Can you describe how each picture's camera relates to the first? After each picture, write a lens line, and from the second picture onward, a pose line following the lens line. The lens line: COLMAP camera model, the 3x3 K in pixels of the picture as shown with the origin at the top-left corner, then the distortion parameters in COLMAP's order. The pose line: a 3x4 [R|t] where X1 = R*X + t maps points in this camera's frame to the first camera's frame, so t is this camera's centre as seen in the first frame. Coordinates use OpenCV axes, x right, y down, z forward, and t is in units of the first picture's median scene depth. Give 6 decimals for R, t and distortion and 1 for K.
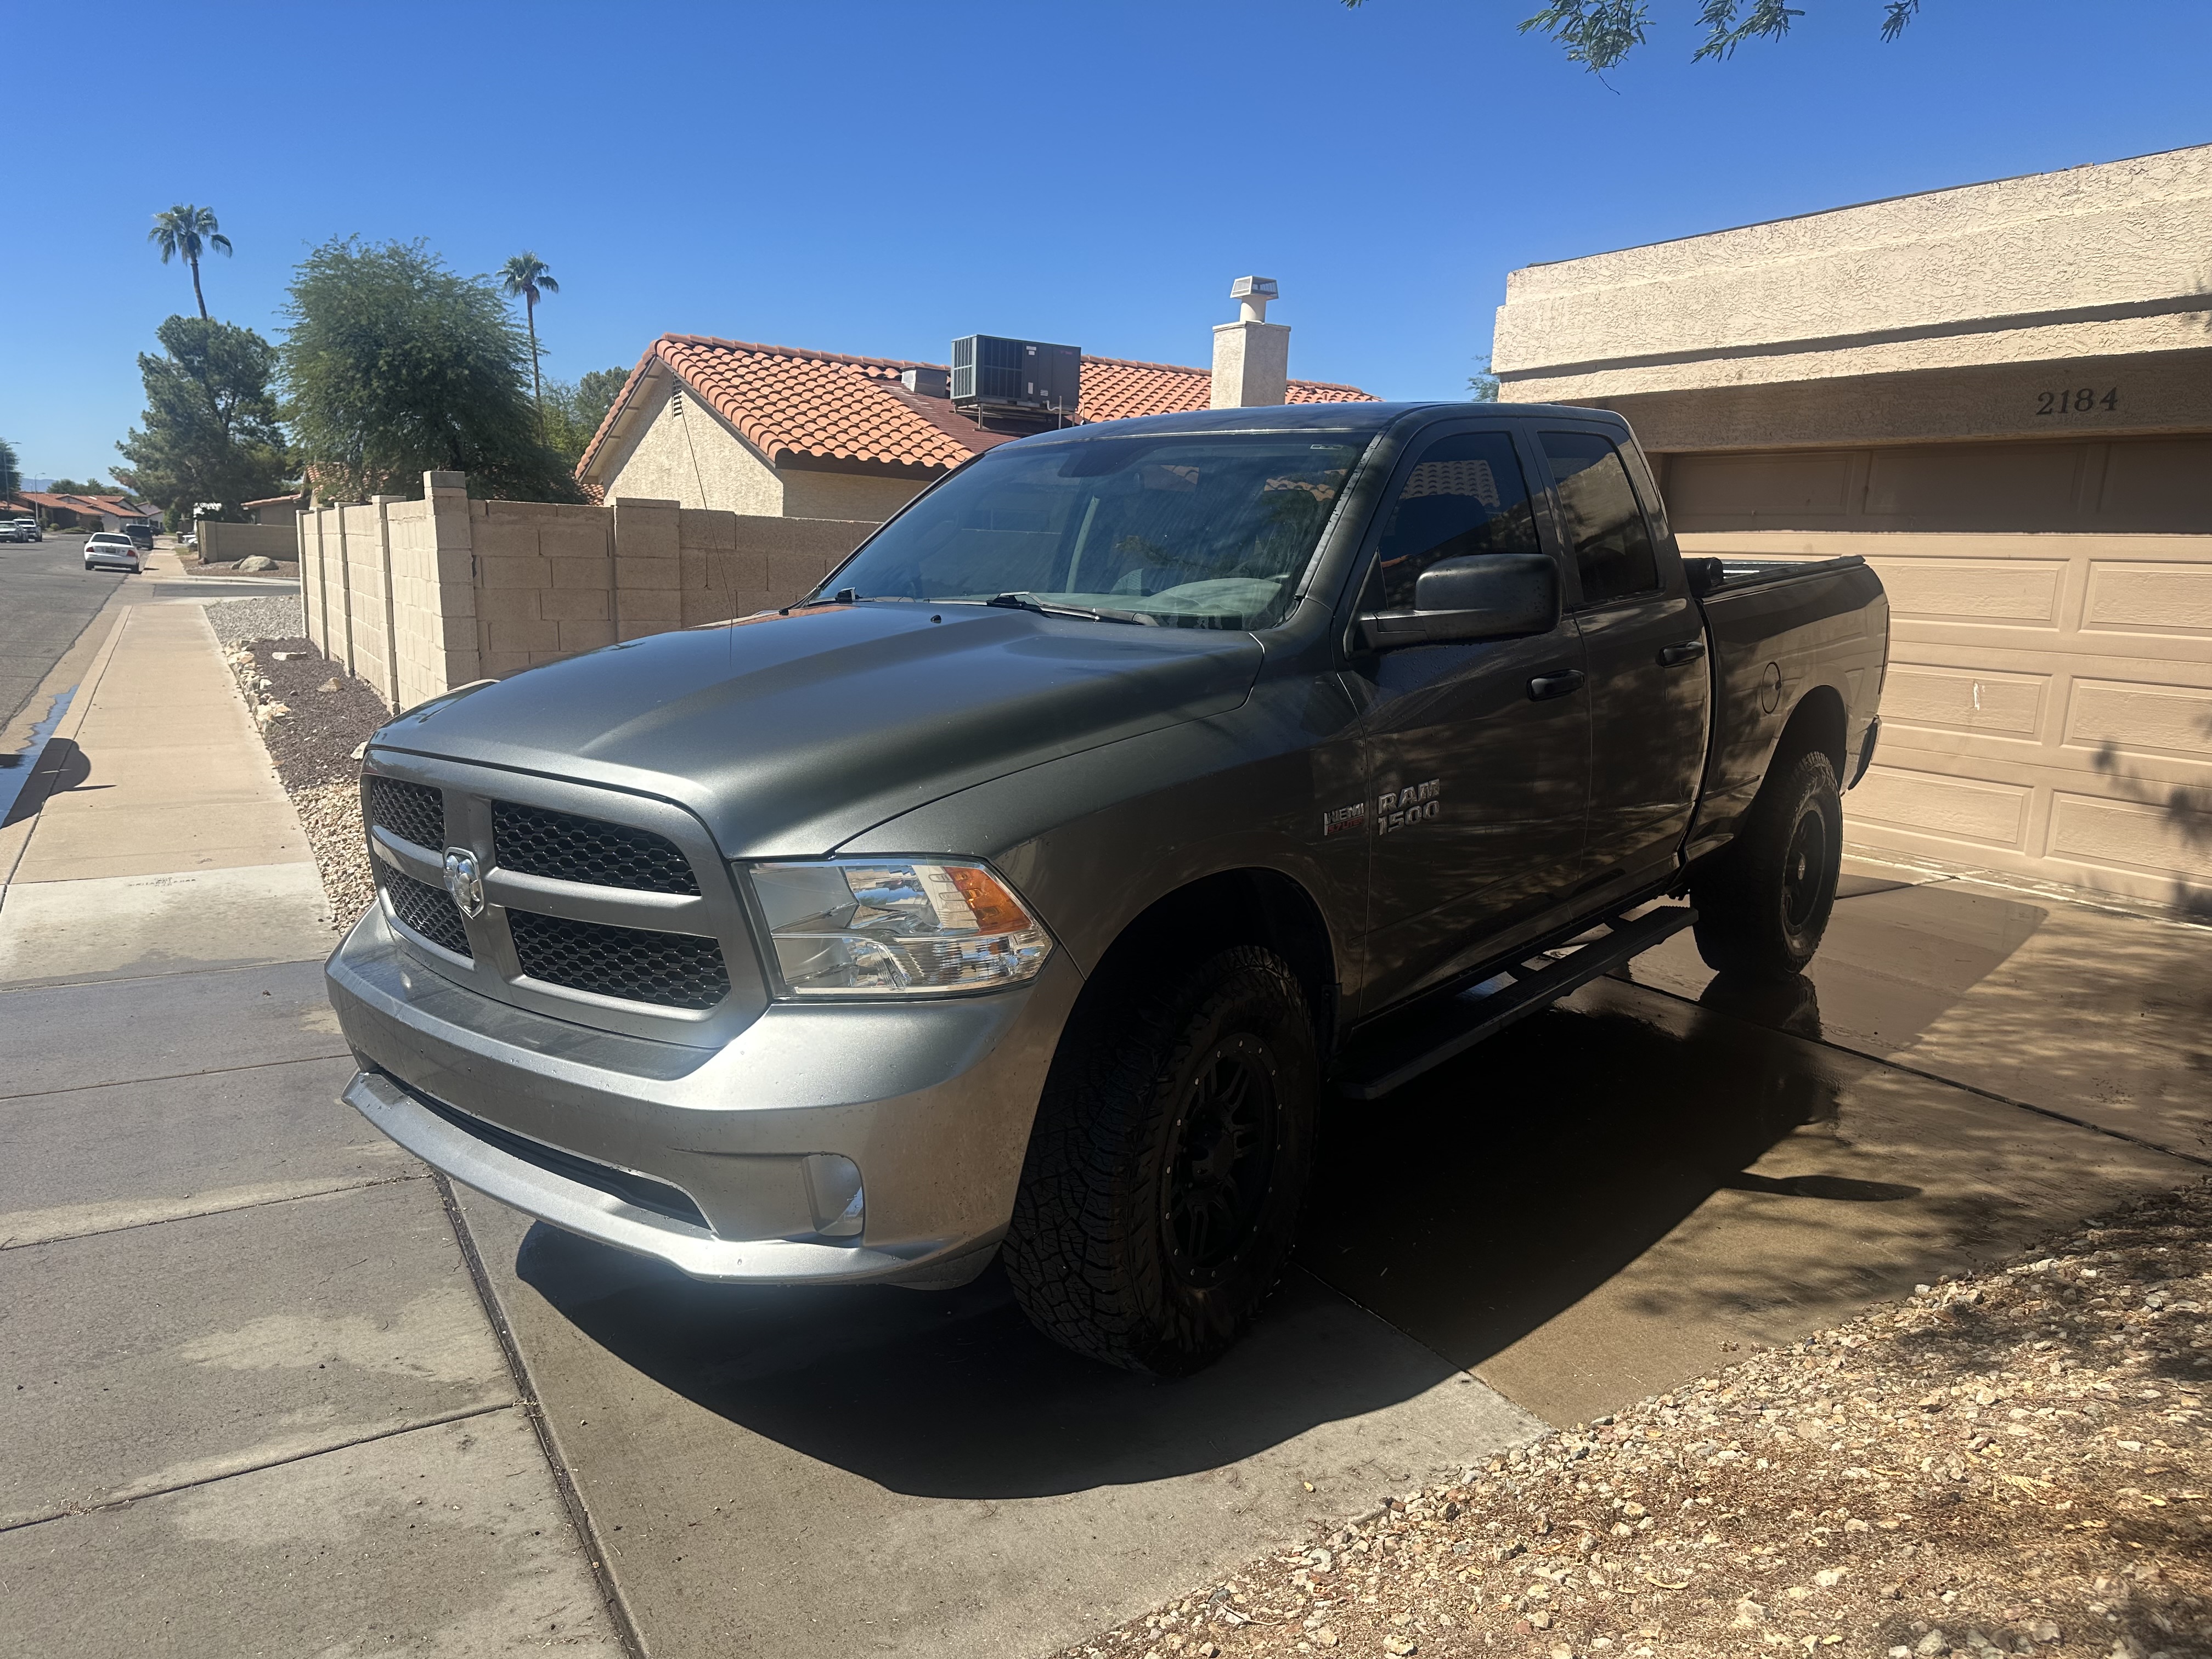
lens RADIAL K [[1556.3, 0, 1112.3], [0, 1556.3, 826.7], [0, 0, 1]] dist [0.054134, -0.059712]
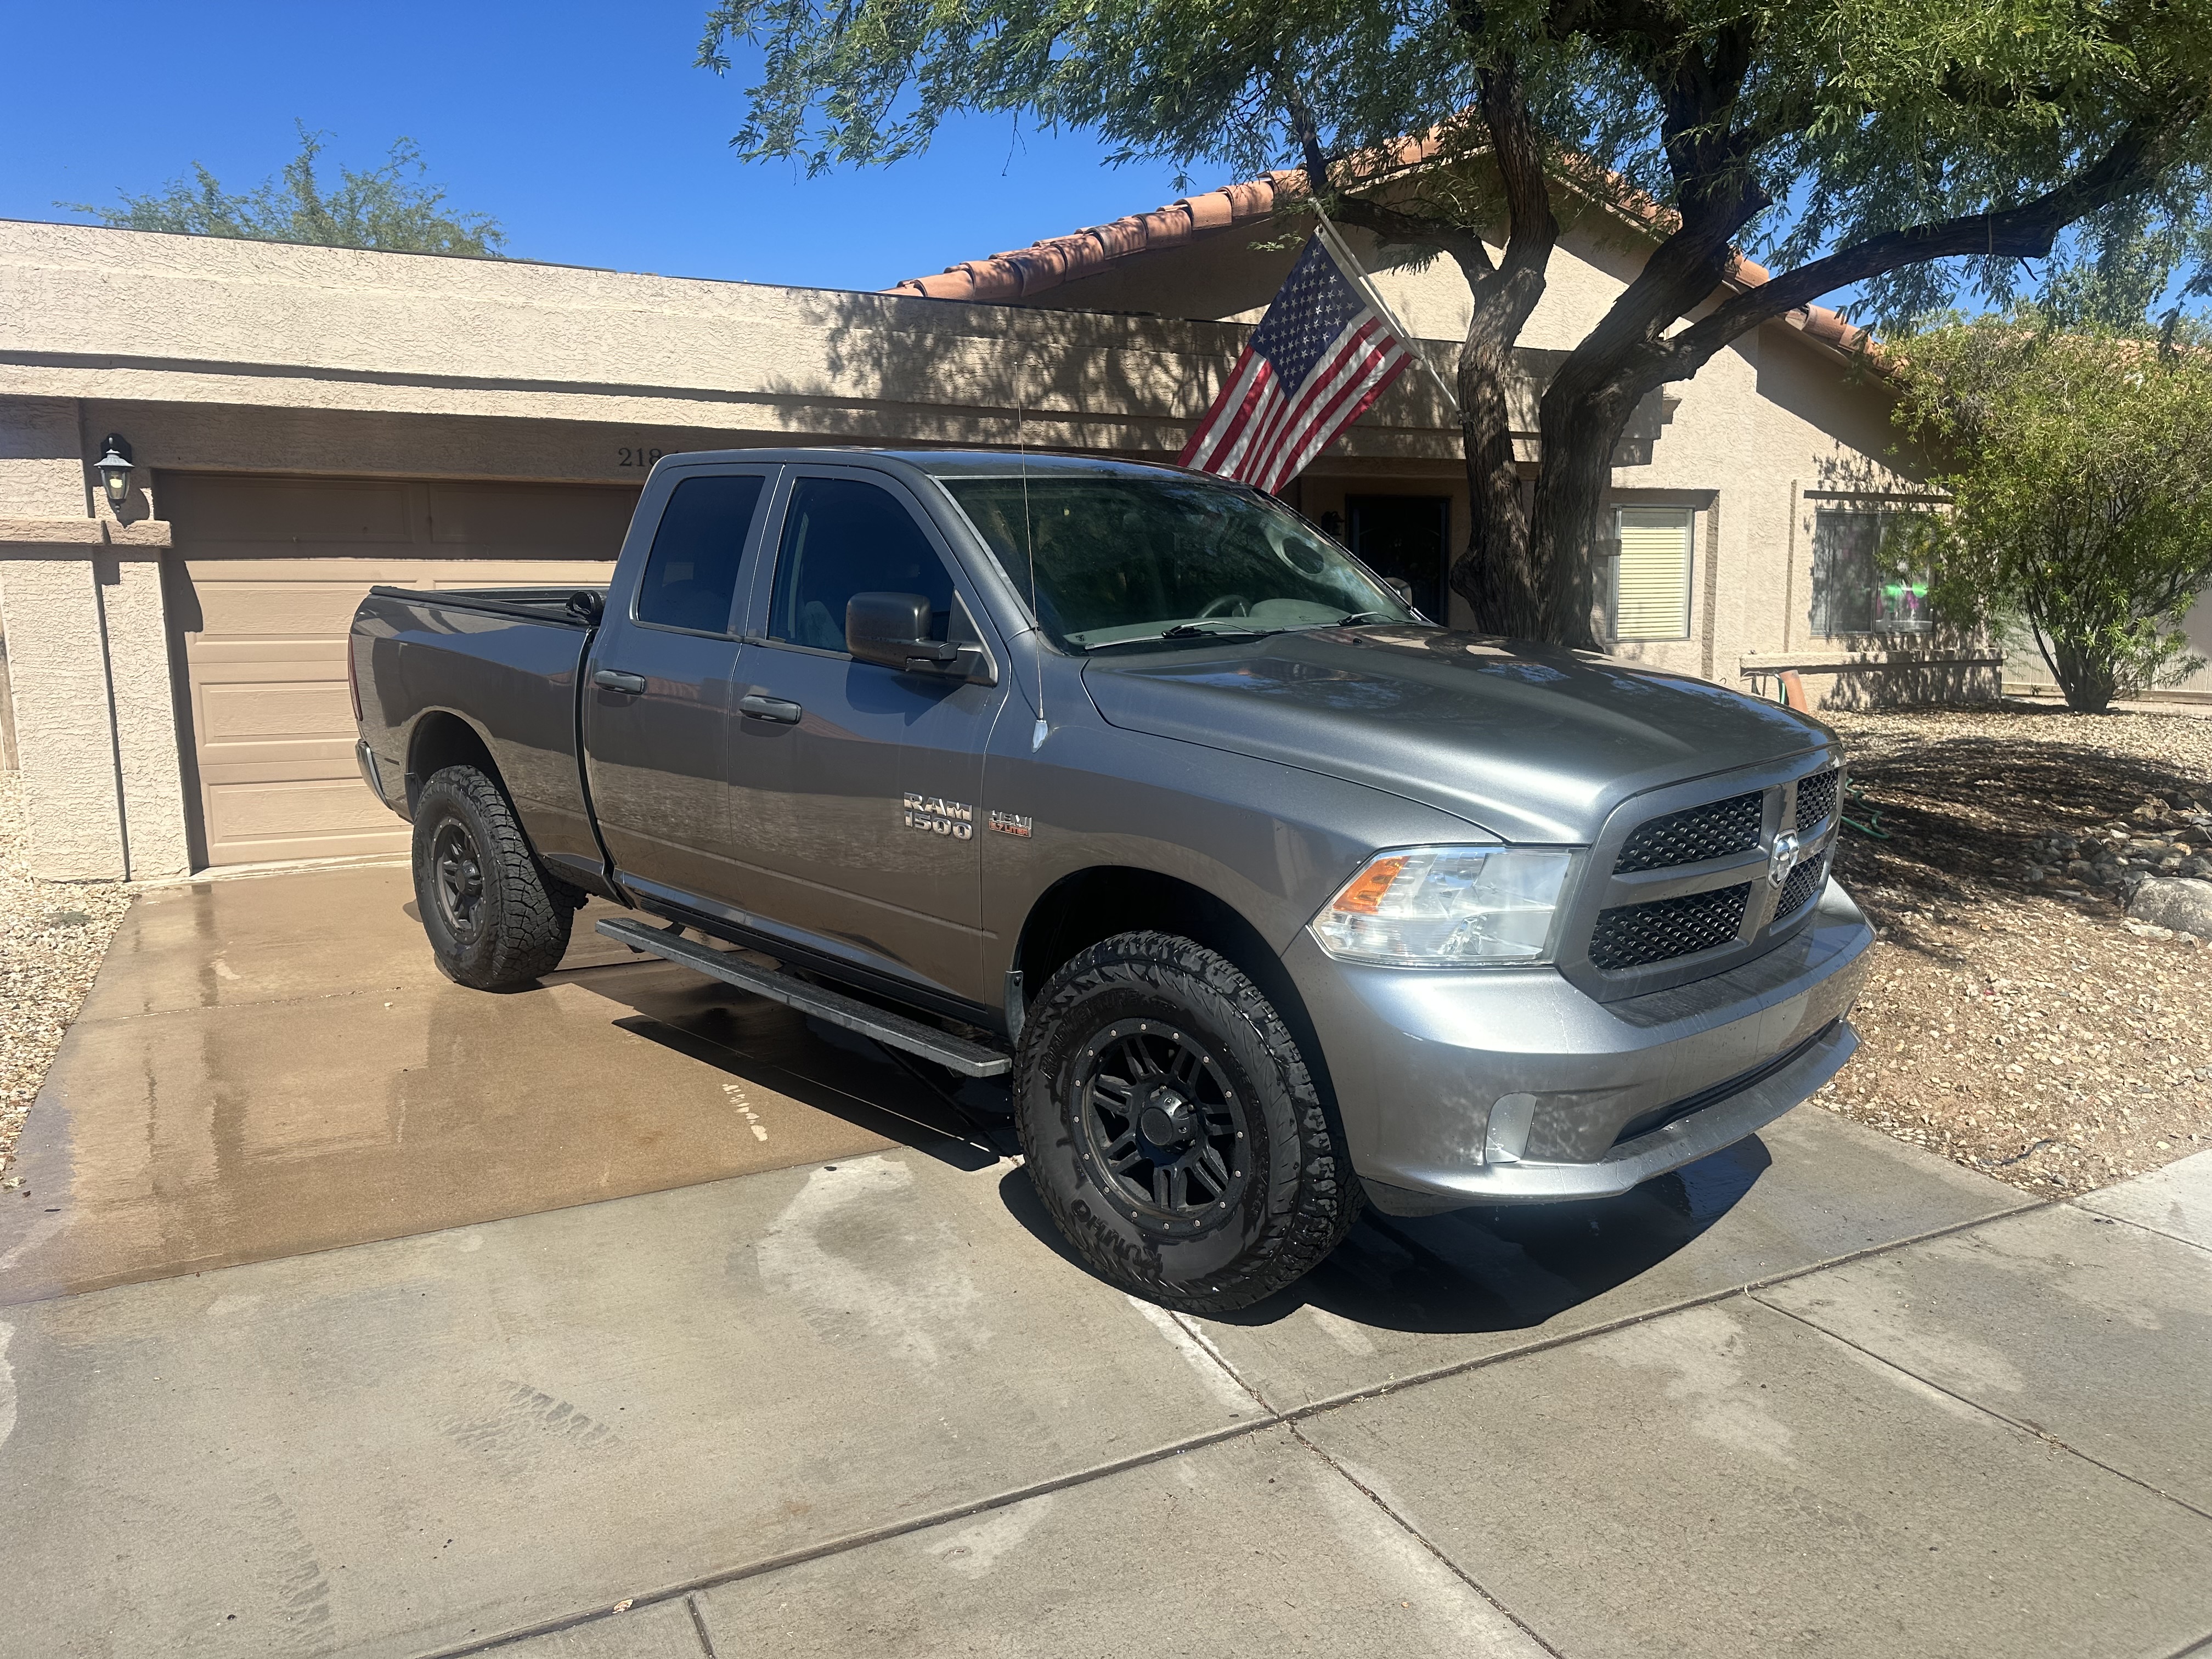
lens RADIAL K [[1556.3, 0, 1112.3], [0, 1556.3, 826.7], [0, 0, 1]] dist [0.054134, -0.059712]
pose [[0.070978, -0.174250, 0.982140, -0.663462], [0.186600, 0.969561, 0.158533, -0.112842], [-0.979869, 0.172015, 0.101333, 0.562055]]
